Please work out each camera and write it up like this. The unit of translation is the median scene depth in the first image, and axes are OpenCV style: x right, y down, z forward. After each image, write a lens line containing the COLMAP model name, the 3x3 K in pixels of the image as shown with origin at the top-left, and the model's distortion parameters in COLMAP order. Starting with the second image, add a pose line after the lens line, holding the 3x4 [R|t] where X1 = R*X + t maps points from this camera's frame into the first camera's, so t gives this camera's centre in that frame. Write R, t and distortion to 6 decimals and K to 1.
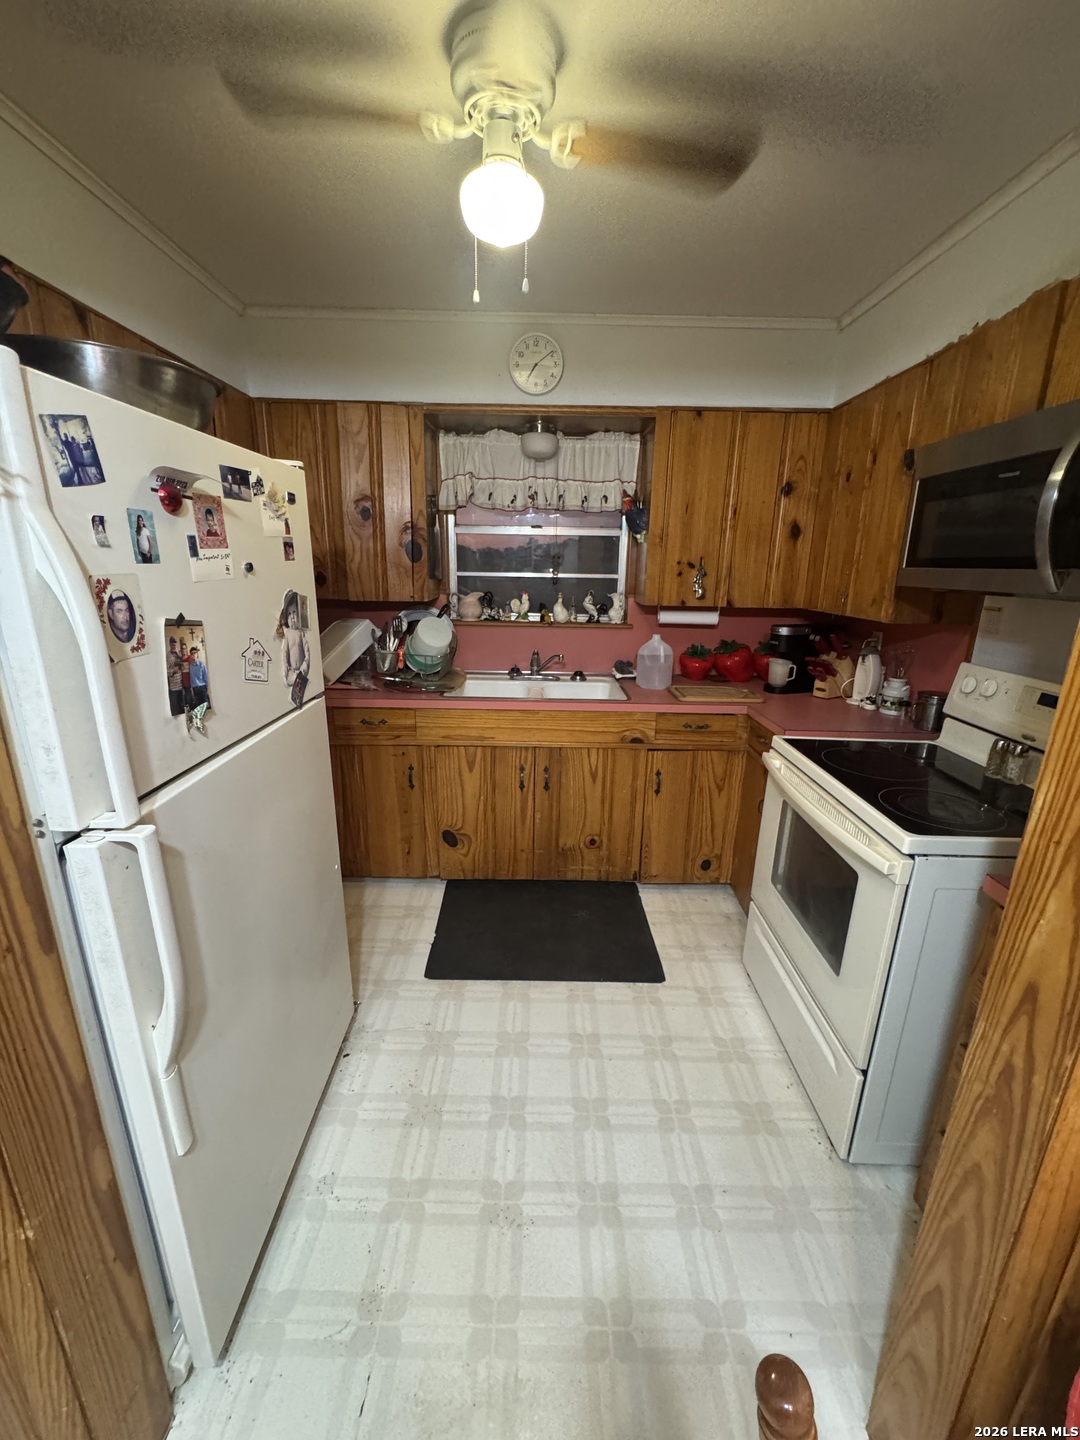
lens RADIAL K [[571.7, 0, 540.0], [0, 571.7, 720.0], [0, 0, 1]] dist [0.000259, 0.000043]
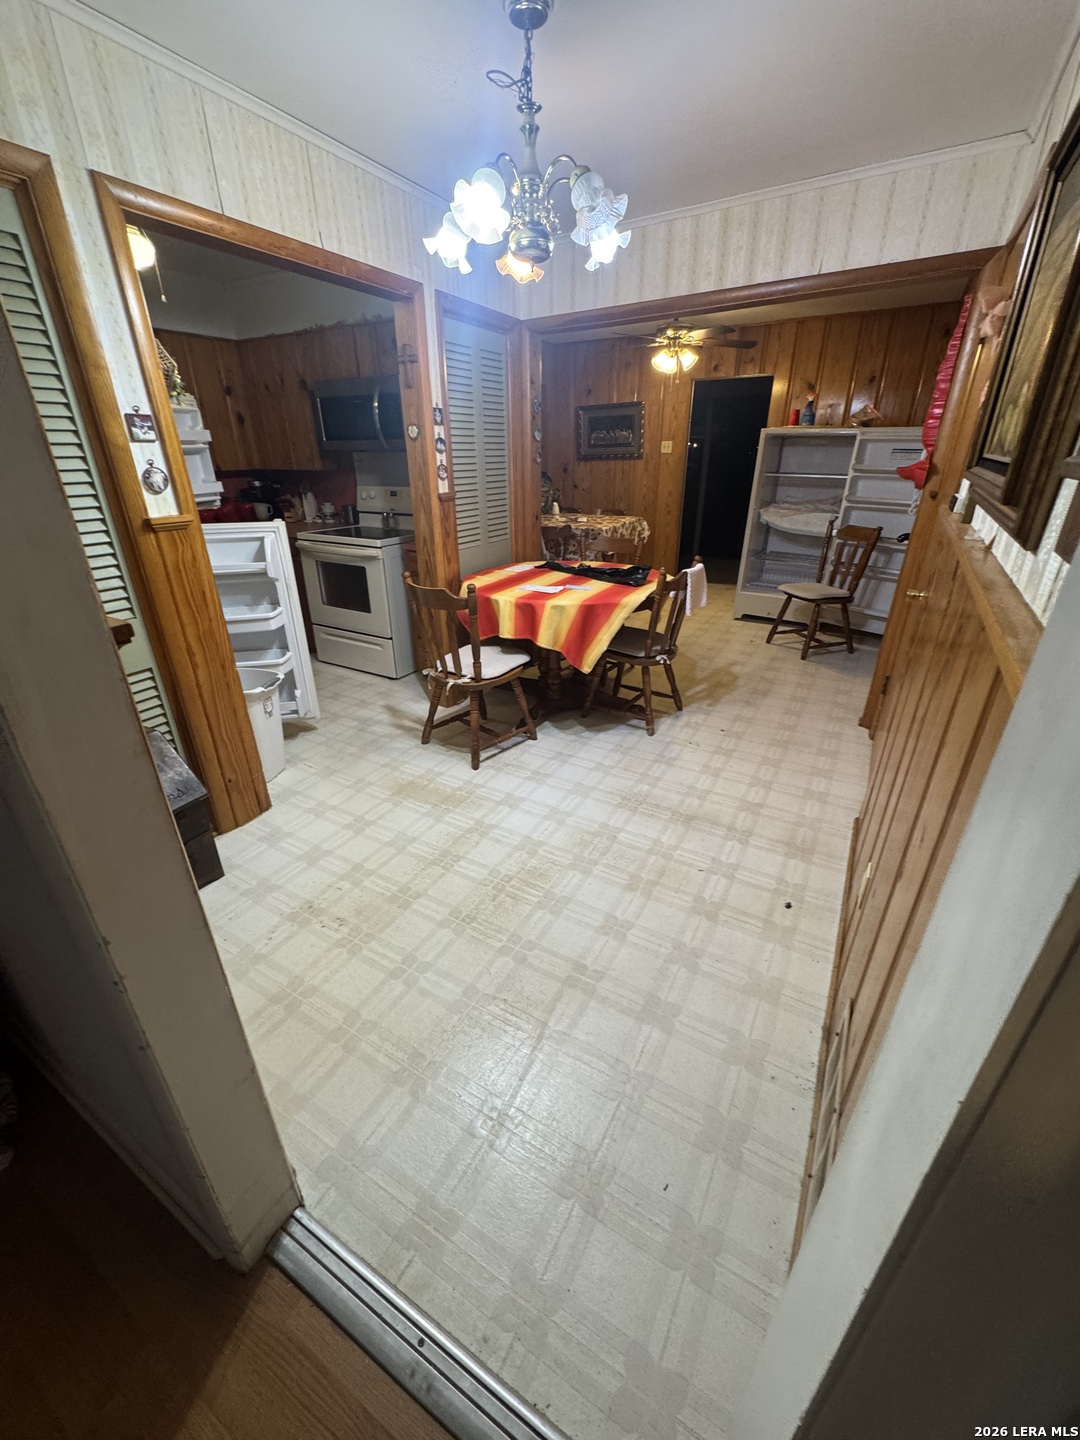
lens RADIAL K [[571.7, 0, 540.0], [0, 571.7, 720.0], [0, 0, 1]] dist [0.000259, 0.000043]
pose [[0.494365, -0.393129, 0.775276, -0.882993], [0.243517, 0.918808, 0.310630, 0.193919], [-0.834447, 0.035228, 0.549960, -0.700670]]
